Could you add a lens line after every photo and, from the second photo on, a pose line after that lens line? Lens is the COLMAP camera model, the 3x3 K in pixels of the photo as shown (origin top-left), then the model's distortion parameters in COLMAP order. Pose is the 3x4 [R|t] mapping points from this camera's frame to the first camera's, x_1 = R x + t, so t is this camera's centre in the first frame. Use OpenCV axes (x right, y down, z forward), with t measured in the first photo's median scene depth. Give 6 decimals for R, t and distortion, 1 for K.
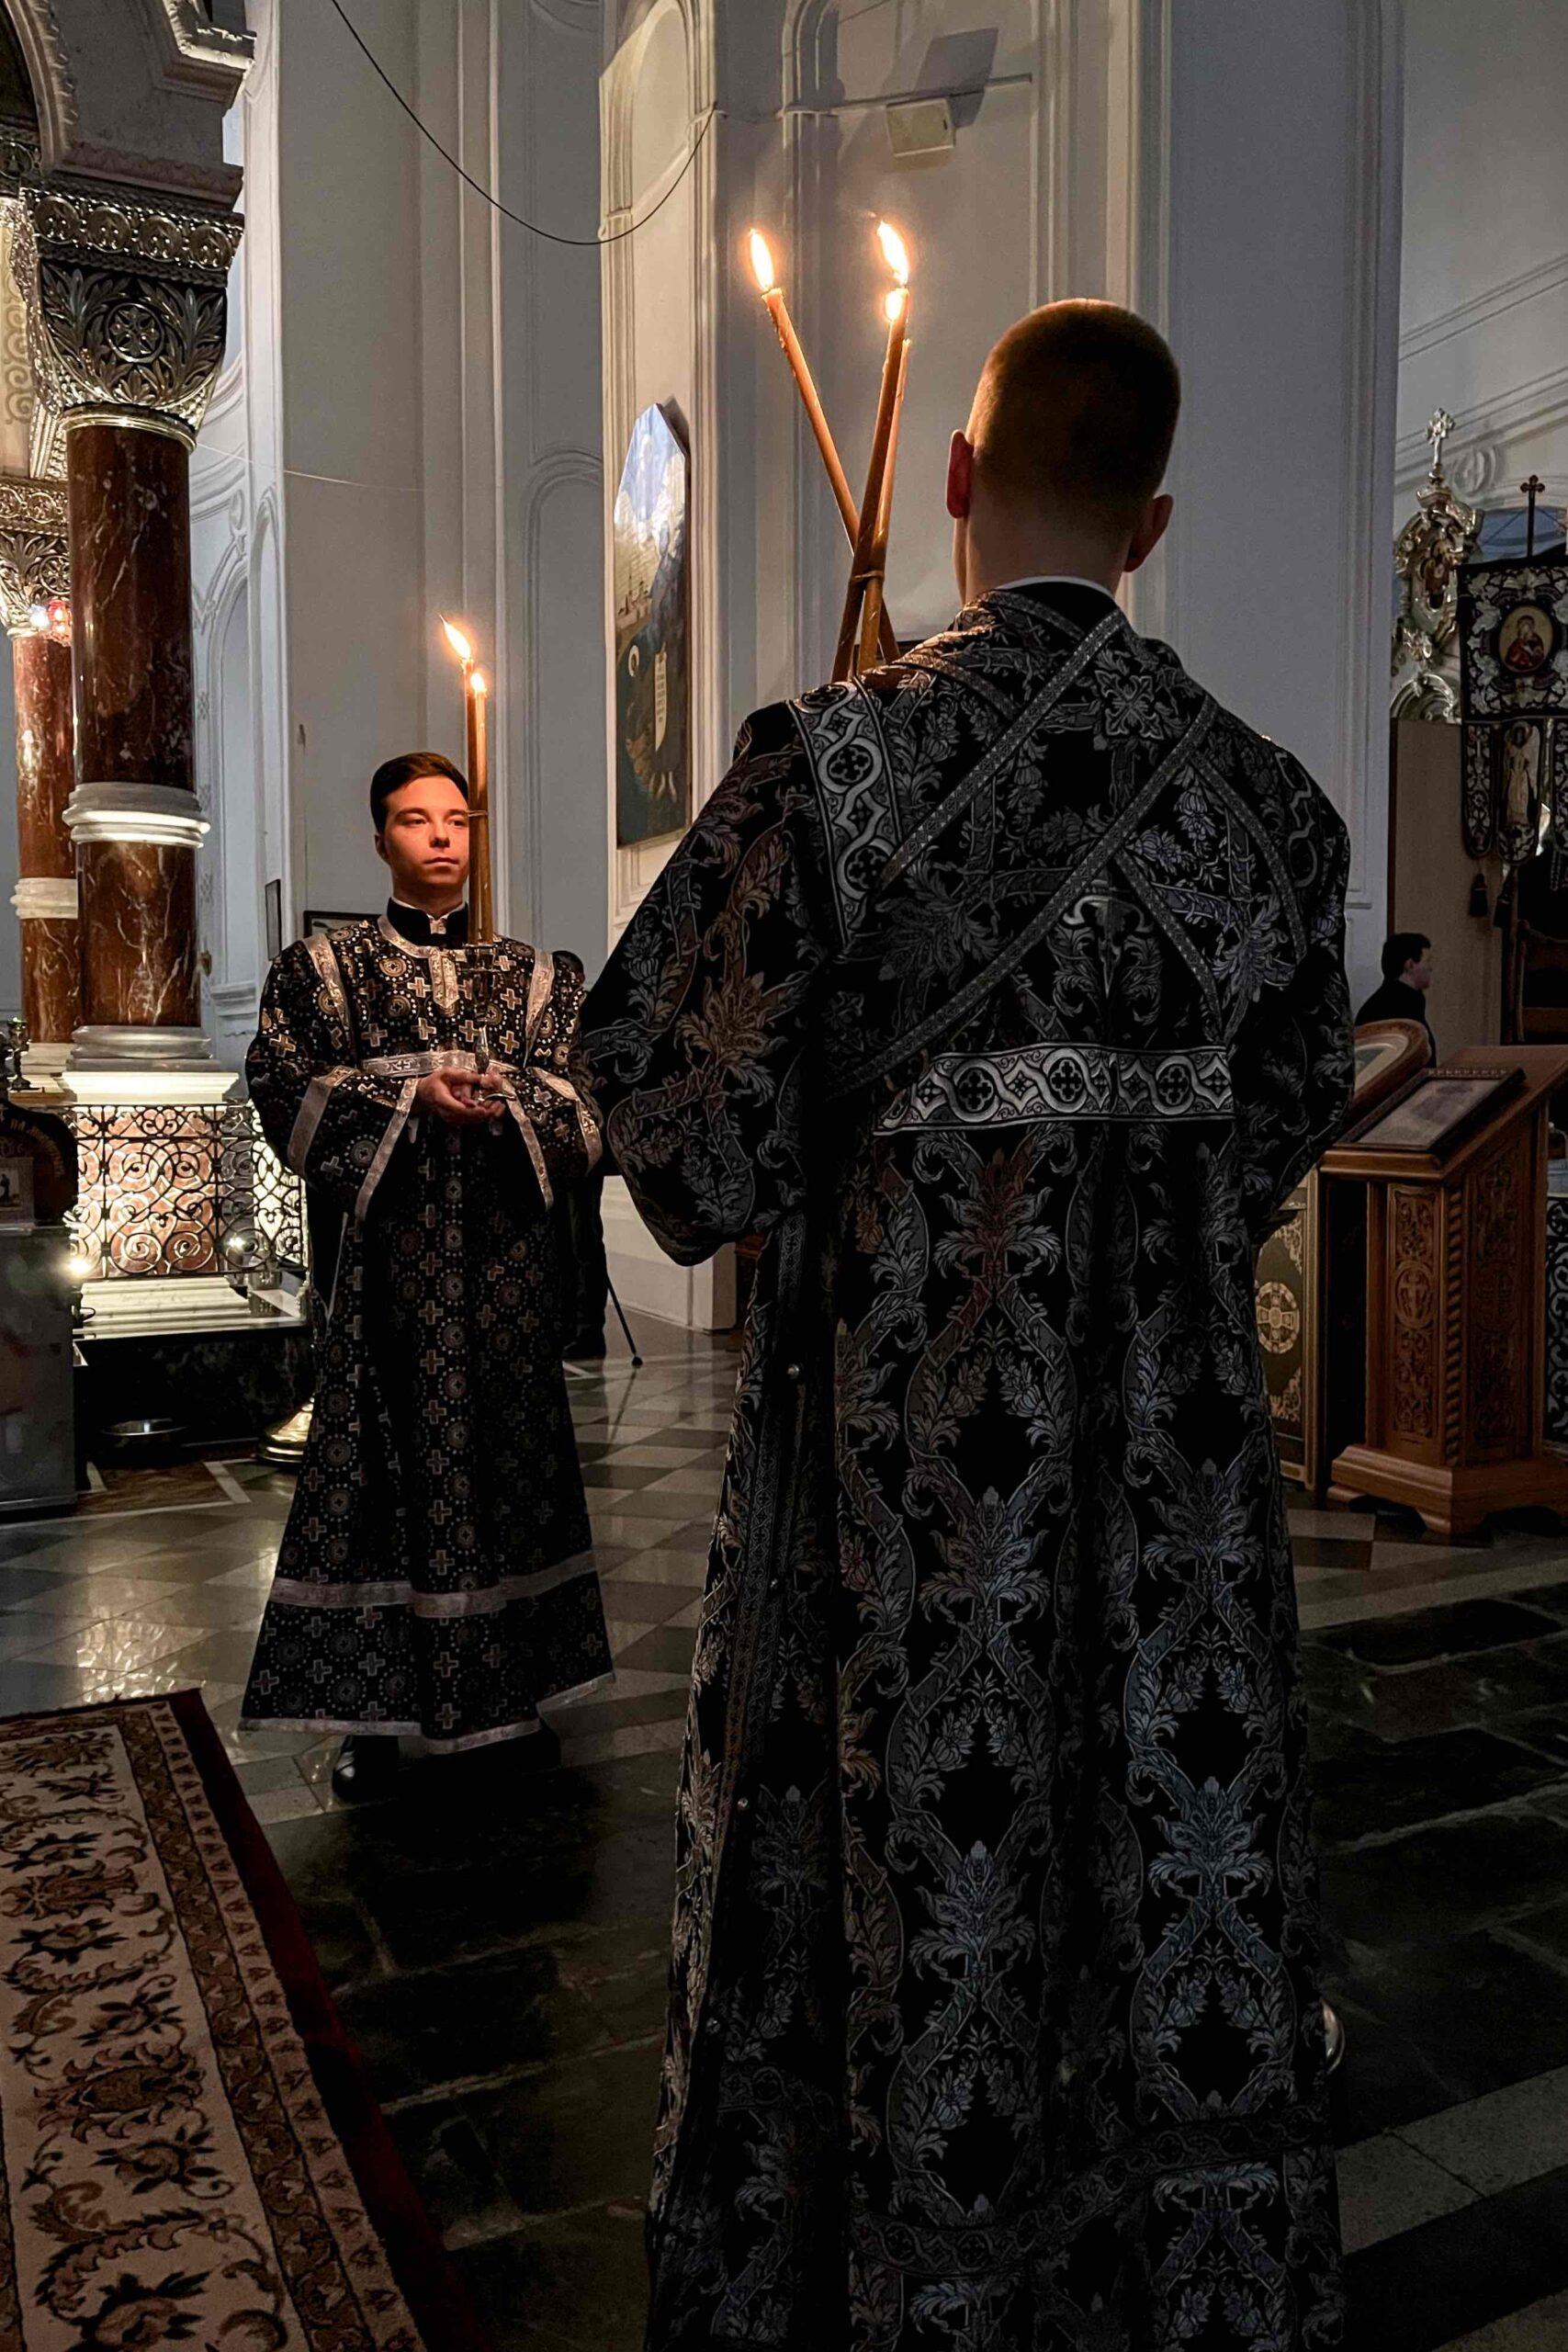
lens RADIAL K [[1800.5, 0, 846.4], [0, 1800.5, 1173.3], [0, 0, 1]] dist [0.035774, -0.001989]
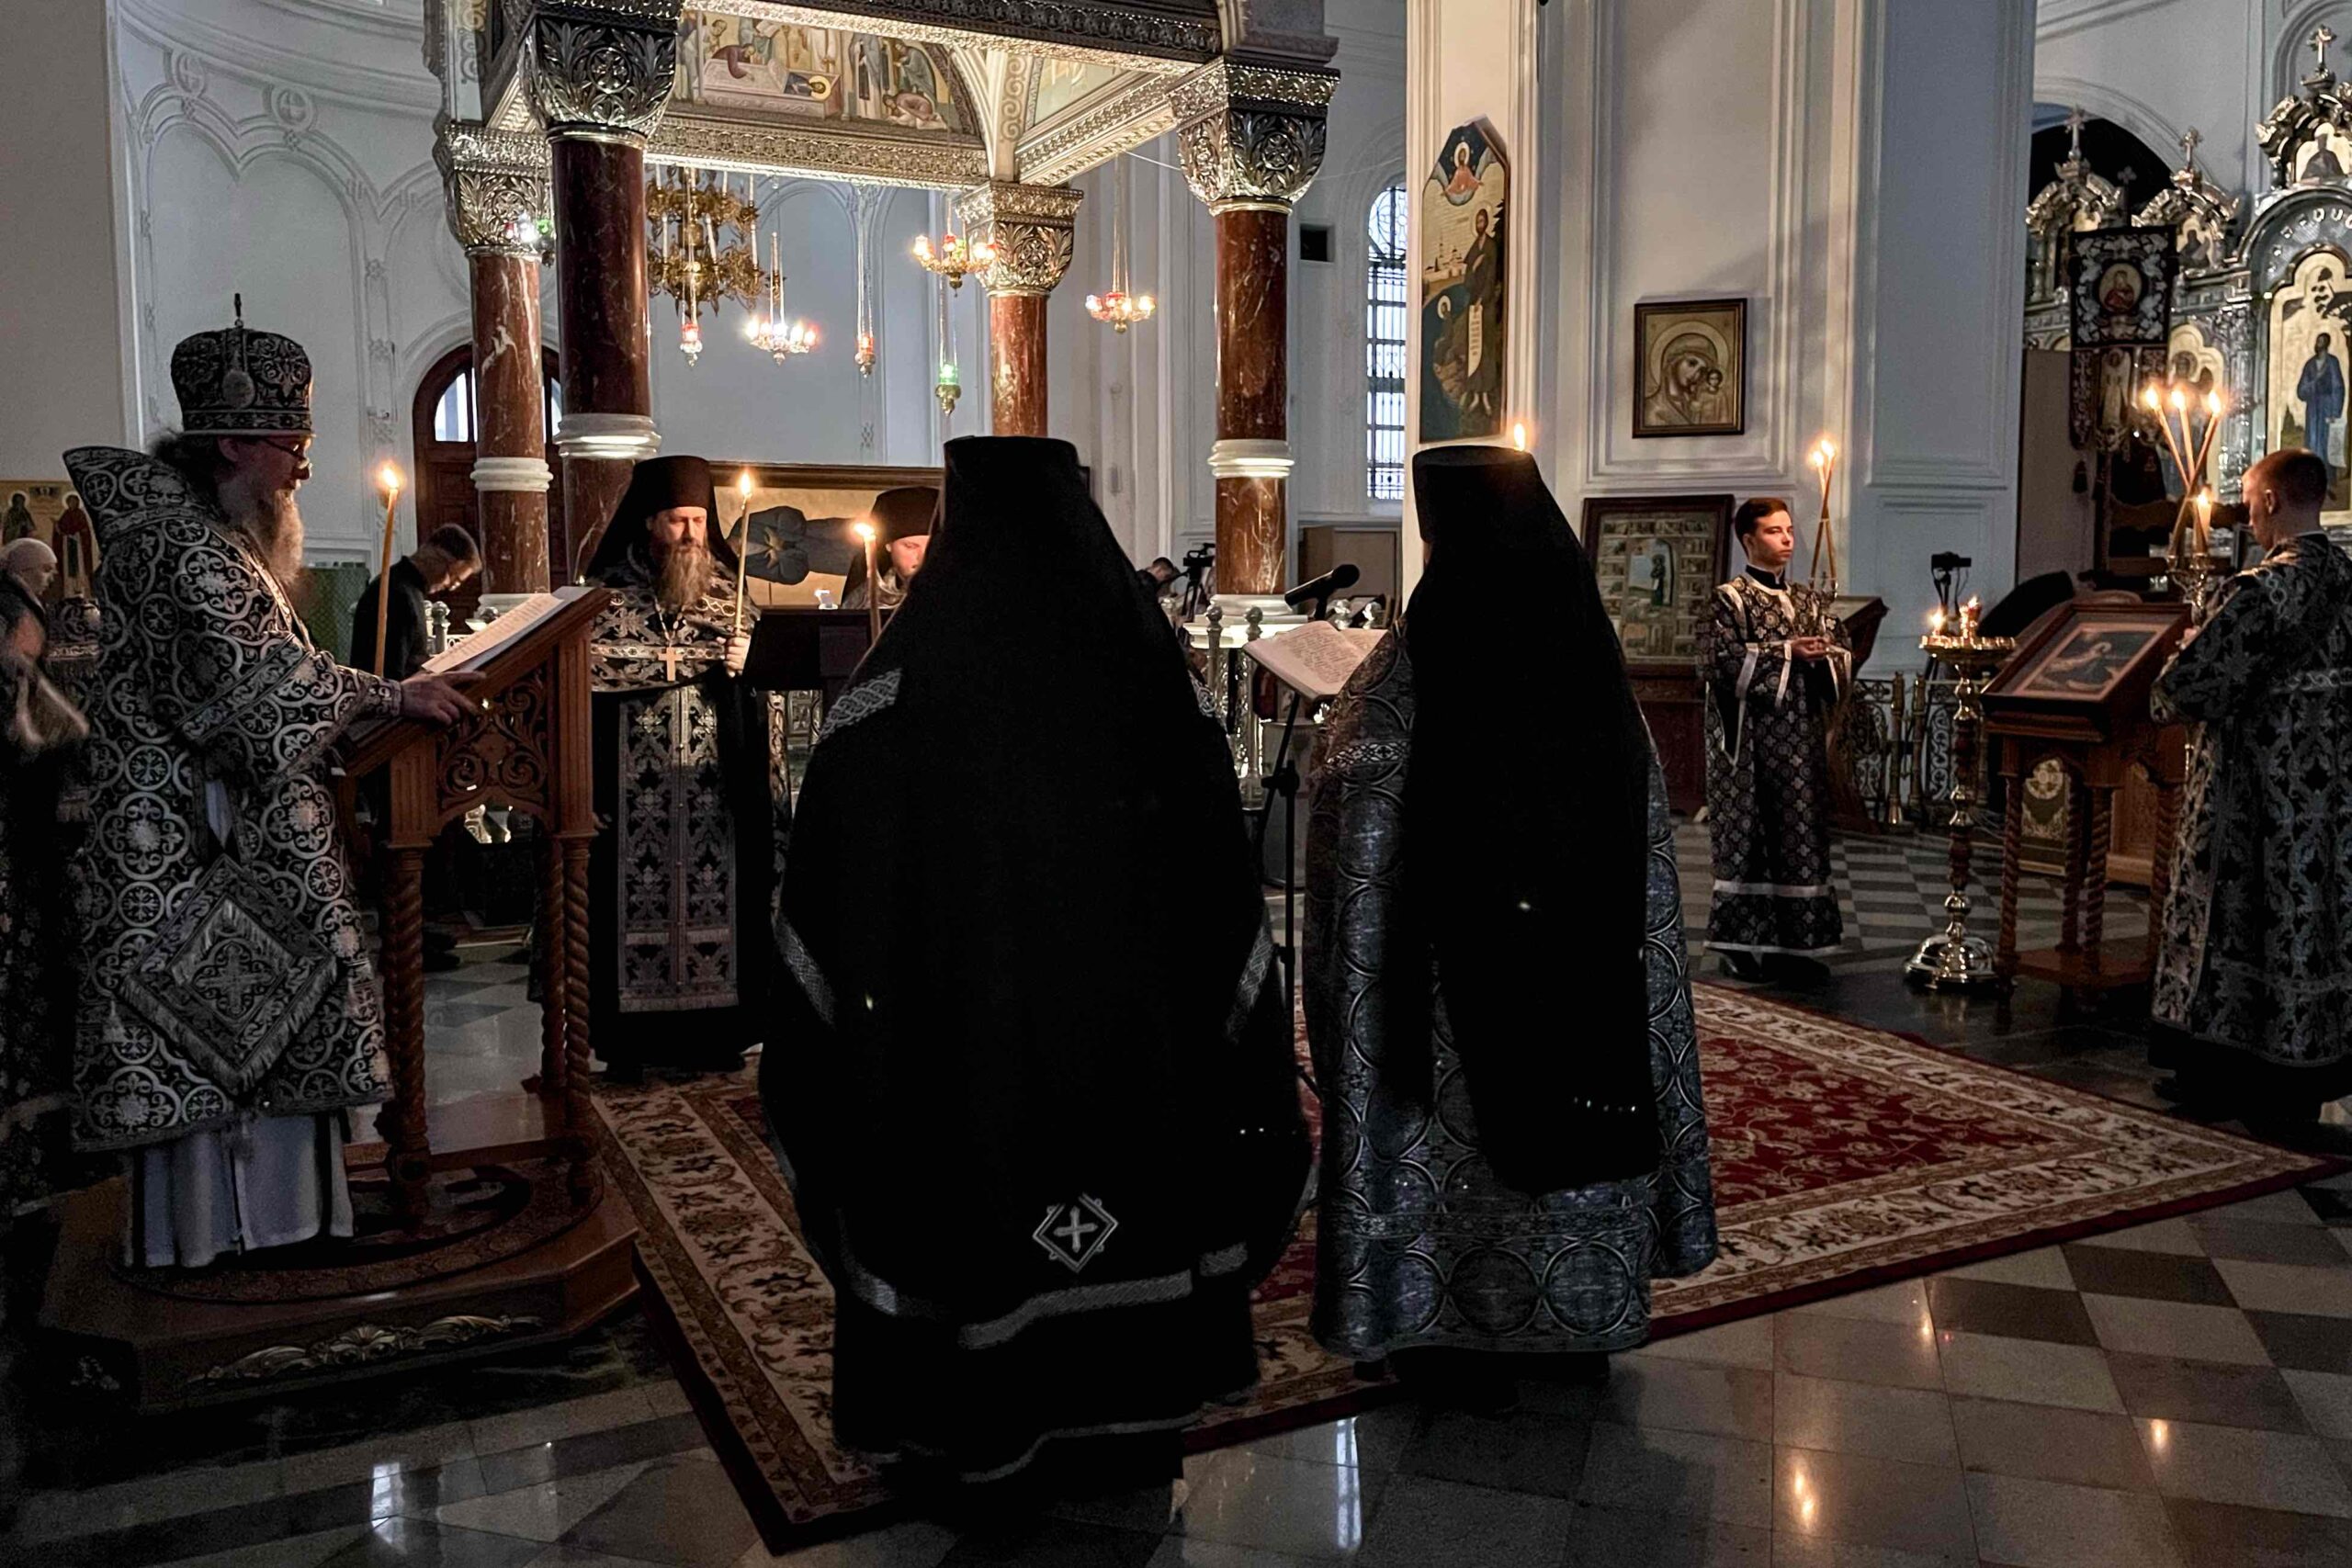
lens RADIAL K [[1800.5, 0, 1181.3], [0, 1800.5, 747.8], [0, 0, 1]] dist [0.035774, -0.001989]
pose [[0.999812, -0.004548, -0.018826, -0.419579], [0.005336, 0.999104, 0.041982, -0.015643], [0.018618, -0.042074, 0.998941, -0.536160]]
